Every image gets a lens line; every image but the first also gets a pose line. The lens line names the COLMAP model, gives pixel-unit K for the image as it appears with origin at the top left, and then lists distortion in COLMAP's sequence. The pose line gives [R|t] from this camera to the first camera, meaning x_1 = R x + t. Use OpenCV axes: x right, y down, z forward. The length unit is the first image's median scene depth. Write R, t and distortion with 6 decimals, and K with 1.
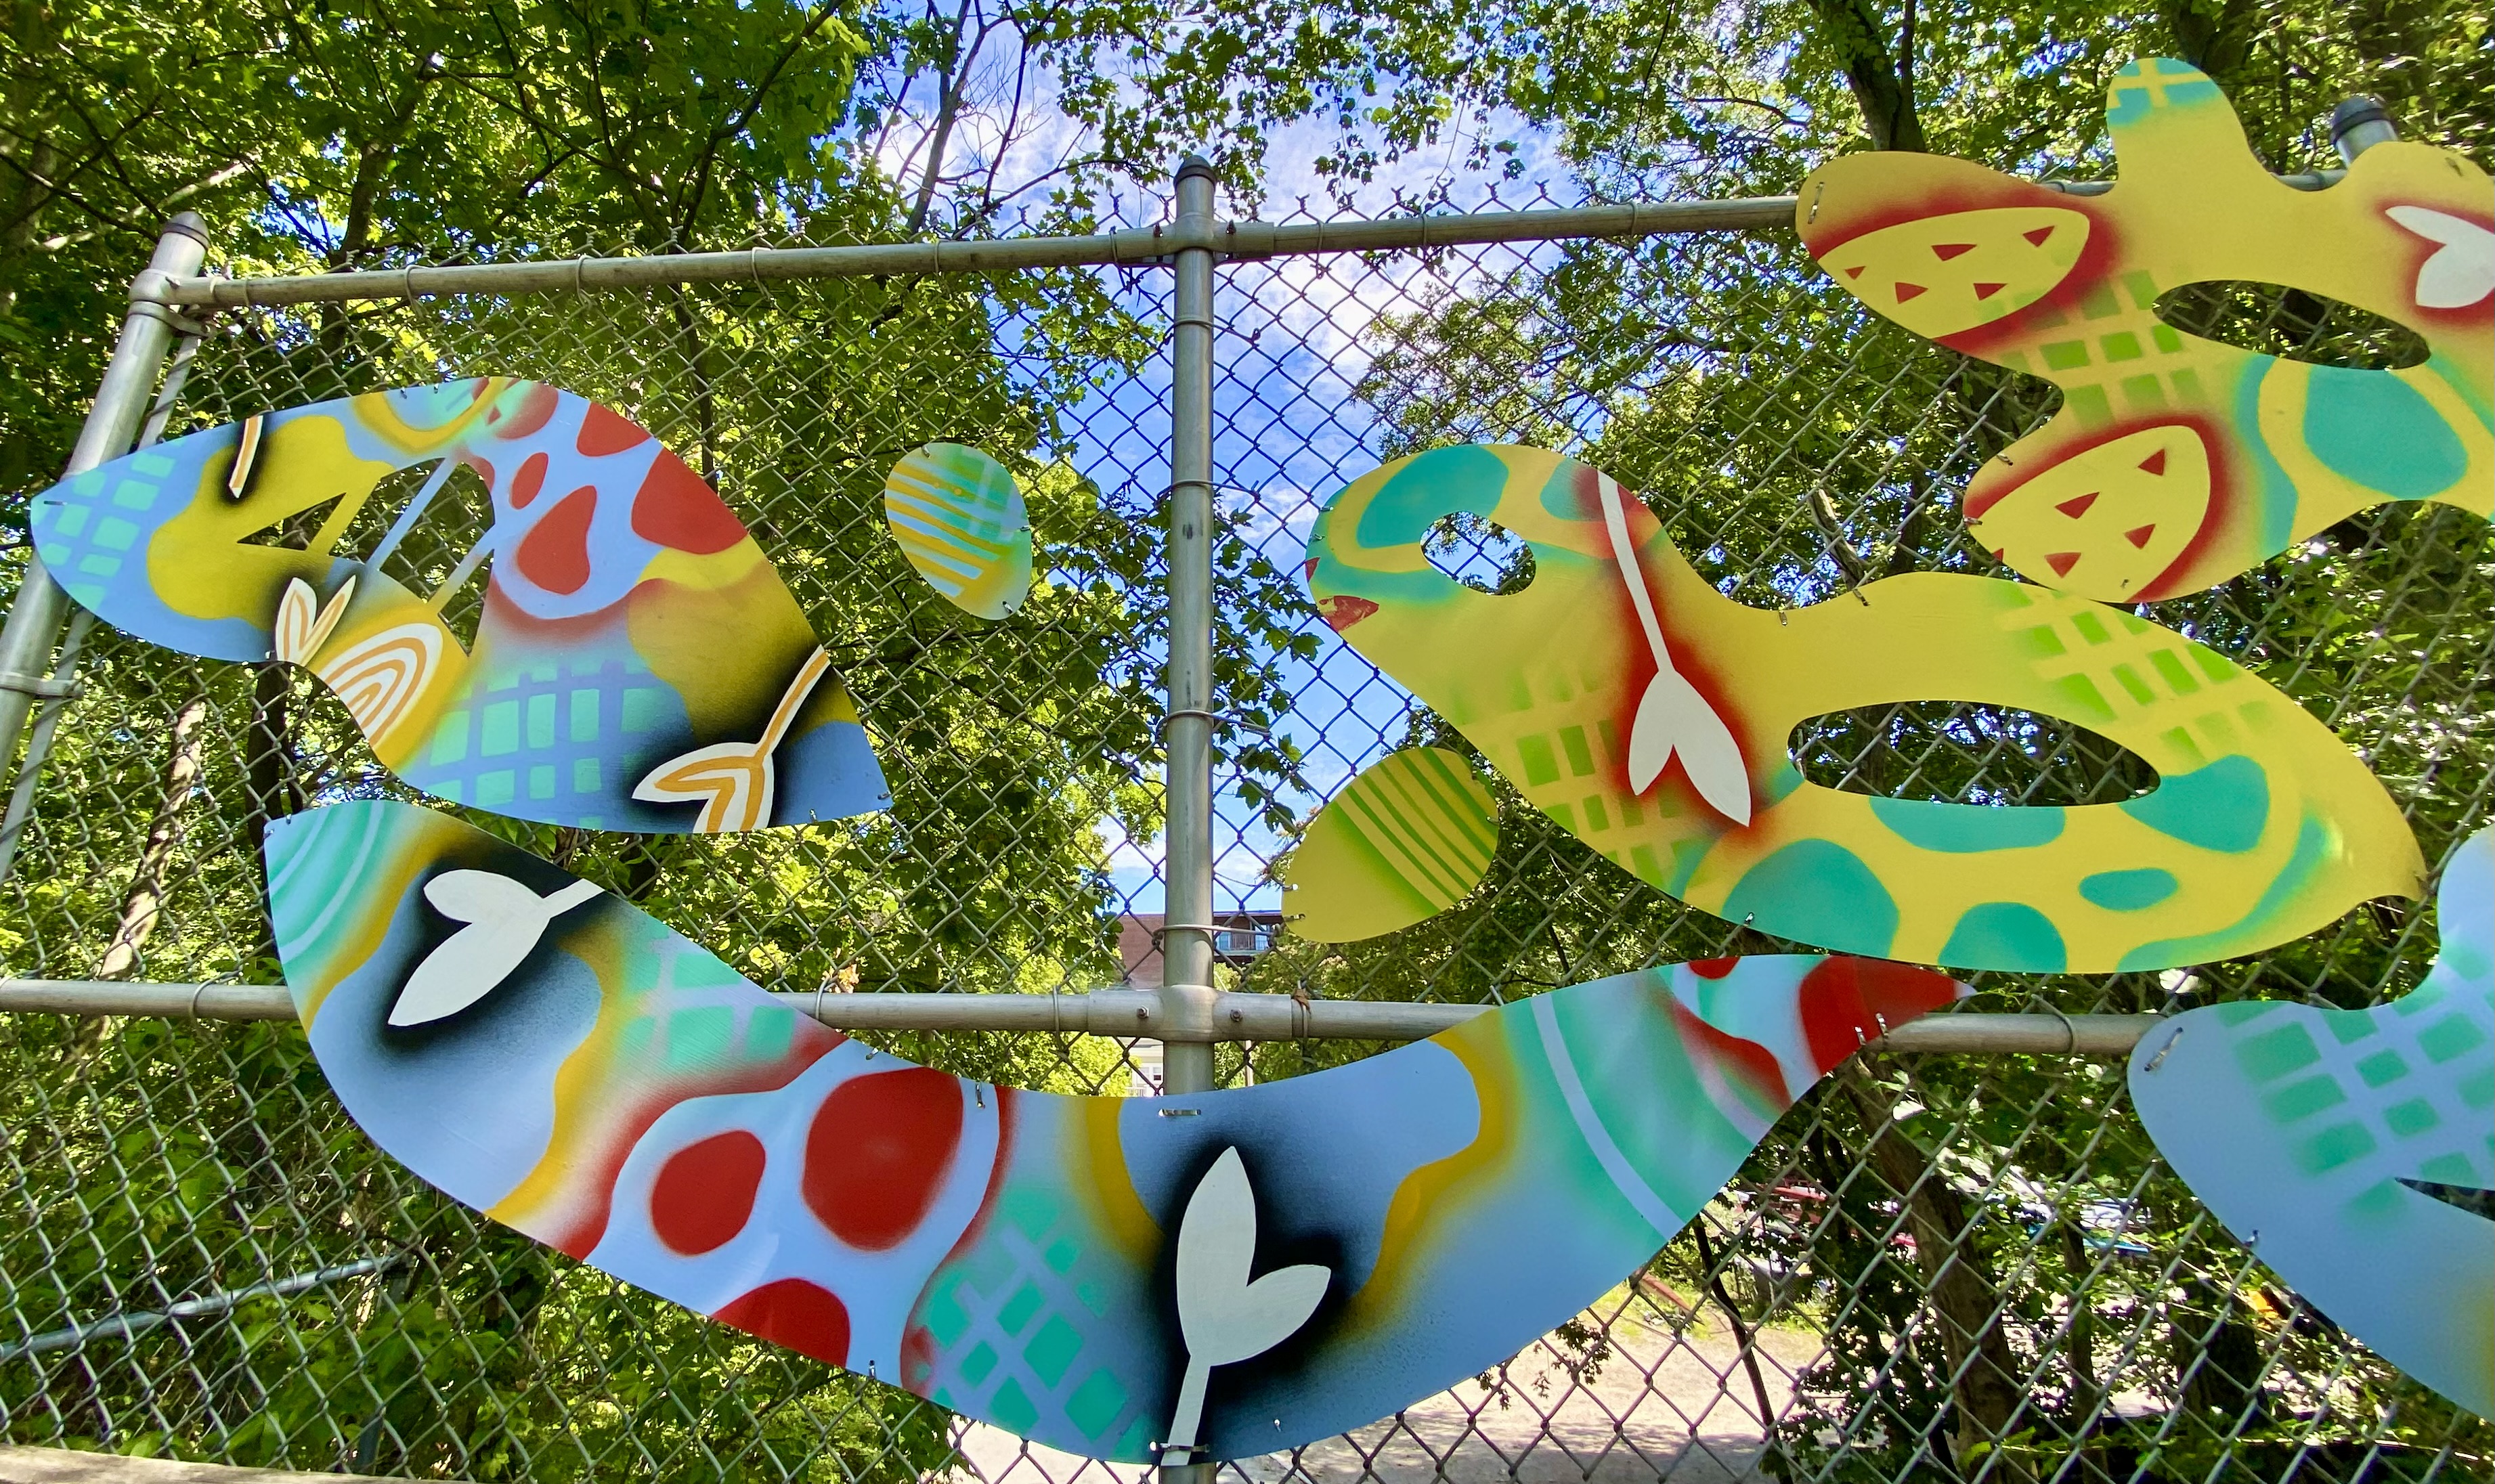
lens RADIAL K [[1108.3, 0, 1181.4], [0, 1108.3, 662.0], [0, 0, 1]] dist [0.034594, -0.025678]
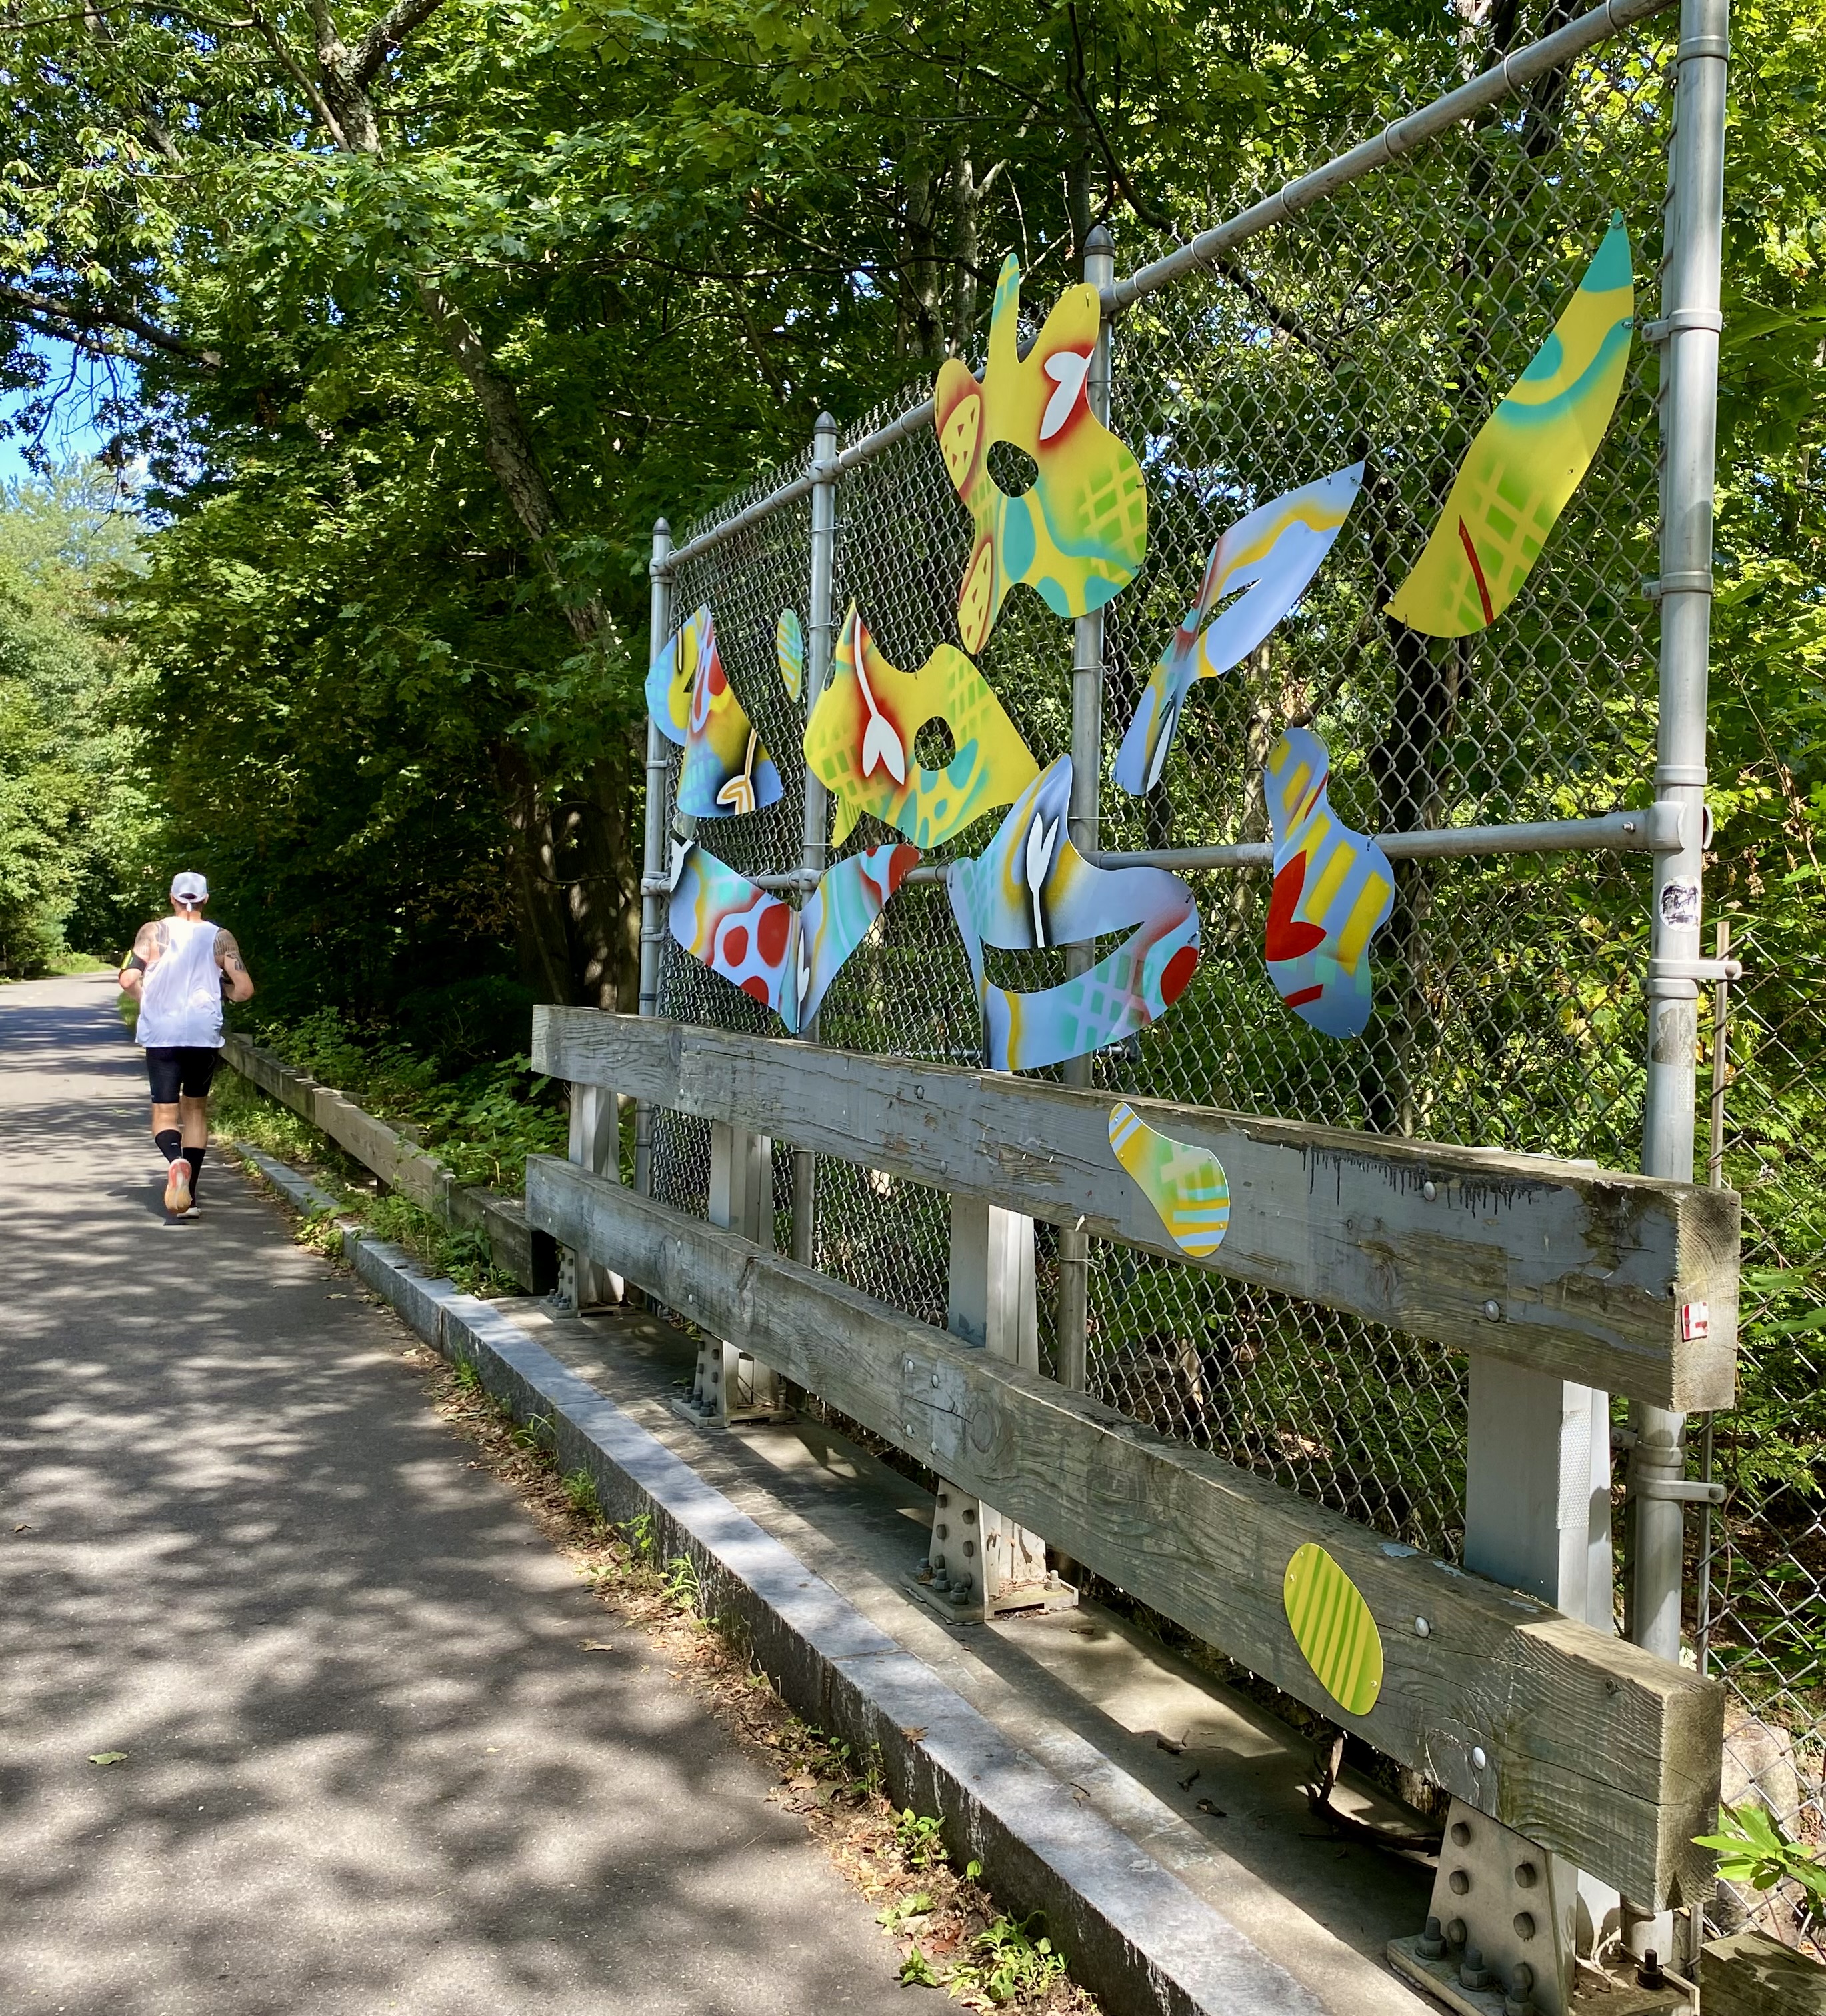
lens RADIAL K [[1922.4, 0, 913.0], [0, 1922.4, 1008.0], [0, 0, 1]] dist [0.012994, -0.016785]
pose [[0.481998, 0.026527, -0.875770, 3.776243], [0.279746, 0.942566, 0.182515, -0.117913], [0.830313, -0.332965, 0.446894, -0.768598]]
